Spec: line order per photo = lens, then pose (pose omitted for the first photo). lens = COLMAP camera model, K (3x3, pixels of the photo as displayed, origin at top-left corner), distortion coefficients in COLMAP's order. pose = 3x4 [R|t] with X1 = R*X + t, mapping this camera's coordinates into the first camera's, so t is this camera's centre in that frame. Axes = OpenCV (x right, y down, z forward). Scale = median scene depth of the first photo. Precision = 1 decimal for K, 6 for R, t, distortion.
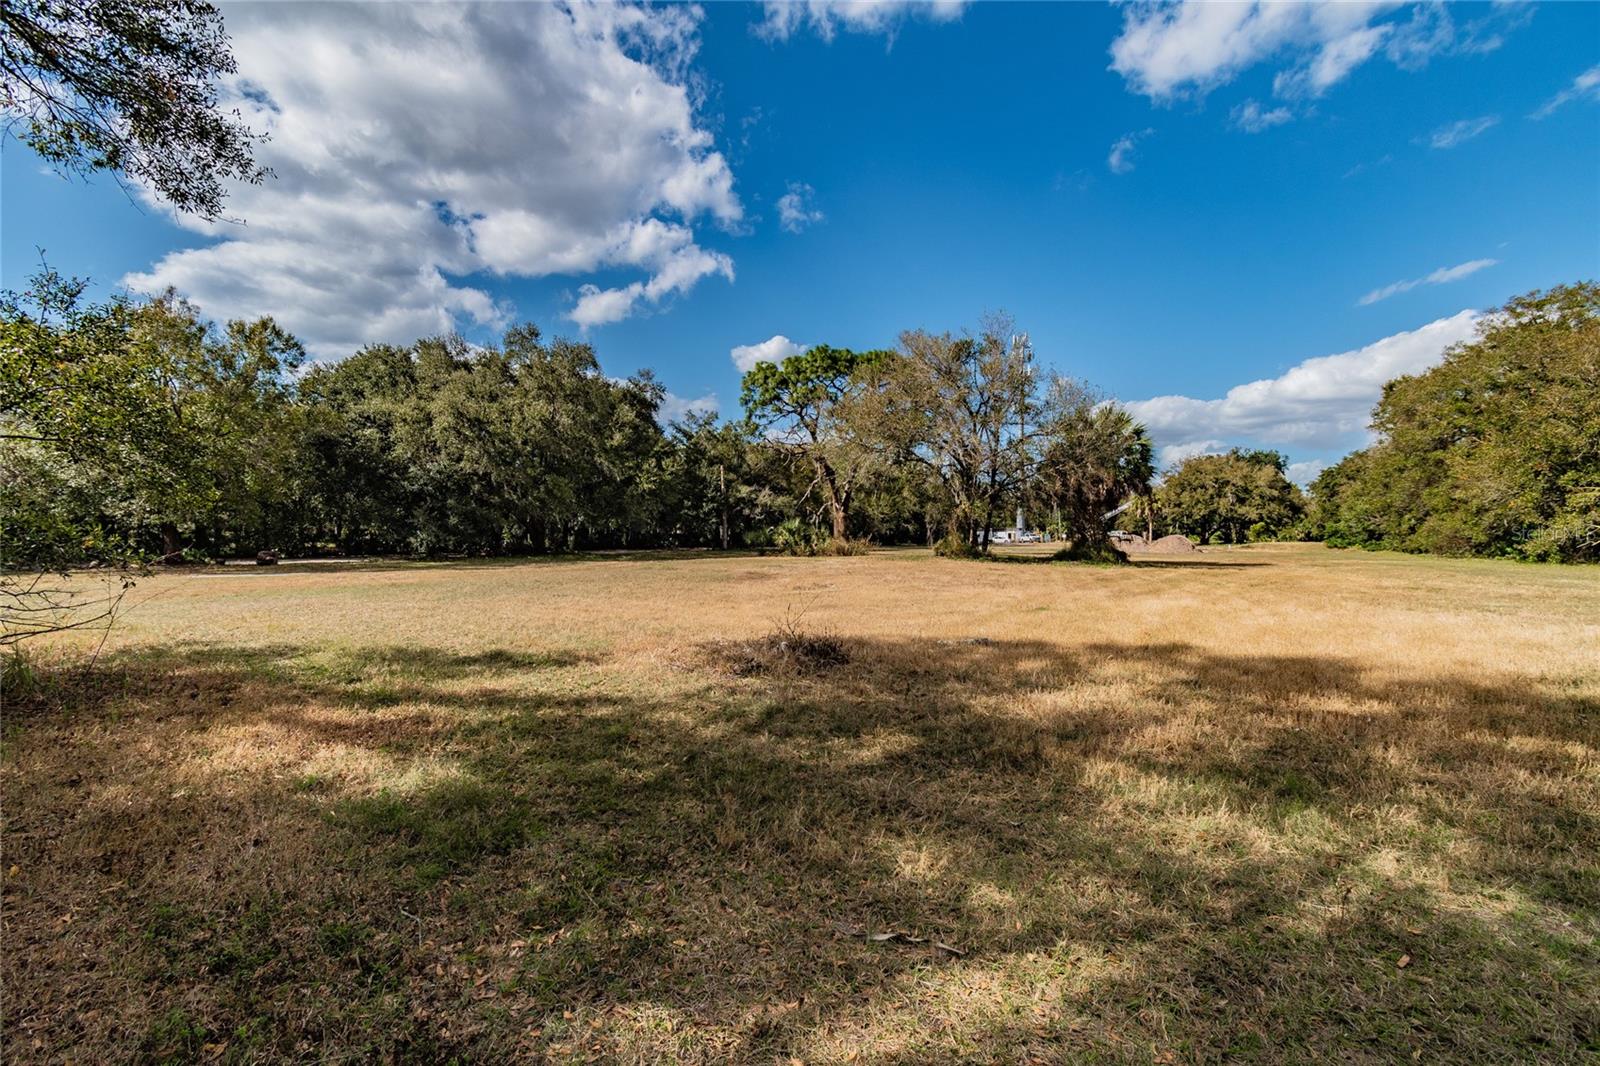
lens RADIAL K [[685.1, 0, 800.8], [0, 685.1, 550.9], [0, 0, 1]] dist [0.000275, 0.000135]
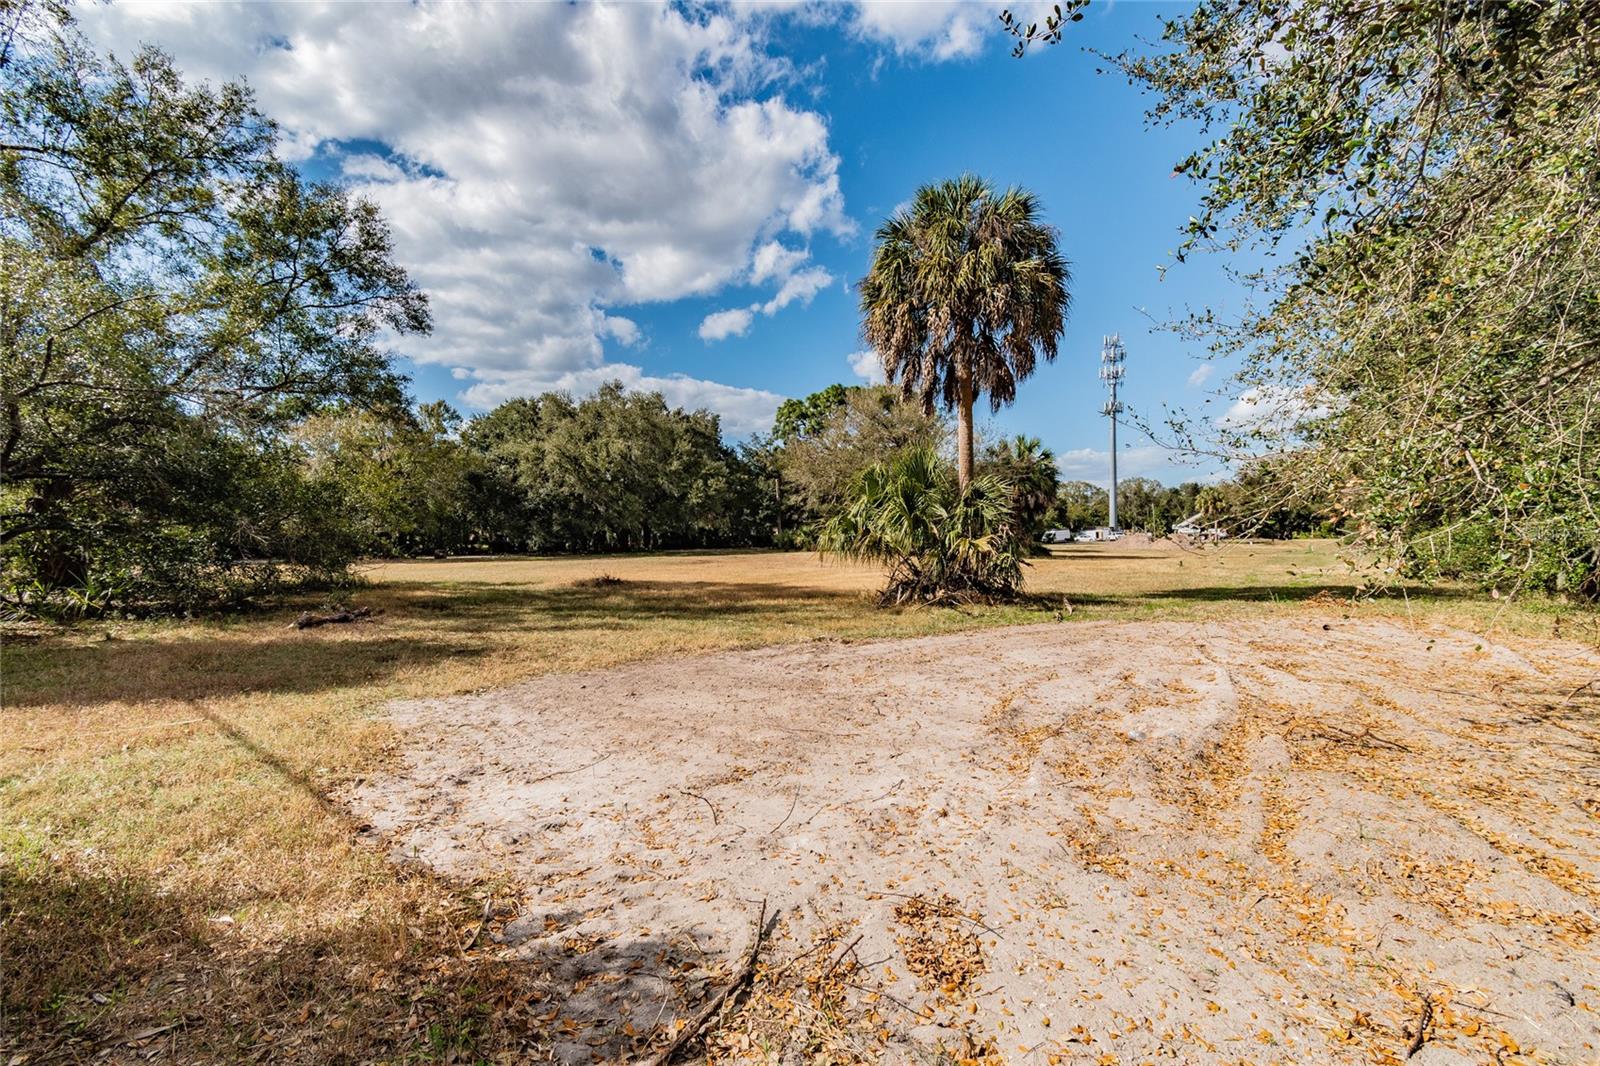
lens RADIAL K [[669.2, 0, 787.4], [0, 669.2, 529.3], [0, 0, 1]] dist [-0.001459, -0.000084]
pose [[0.980122, -0.010514, -0.198116, 0.180962], [0.003994, 0.999438, -0.033283, 0.004684], [0.198354, 0.031830, 0.979613, -0.201162]]
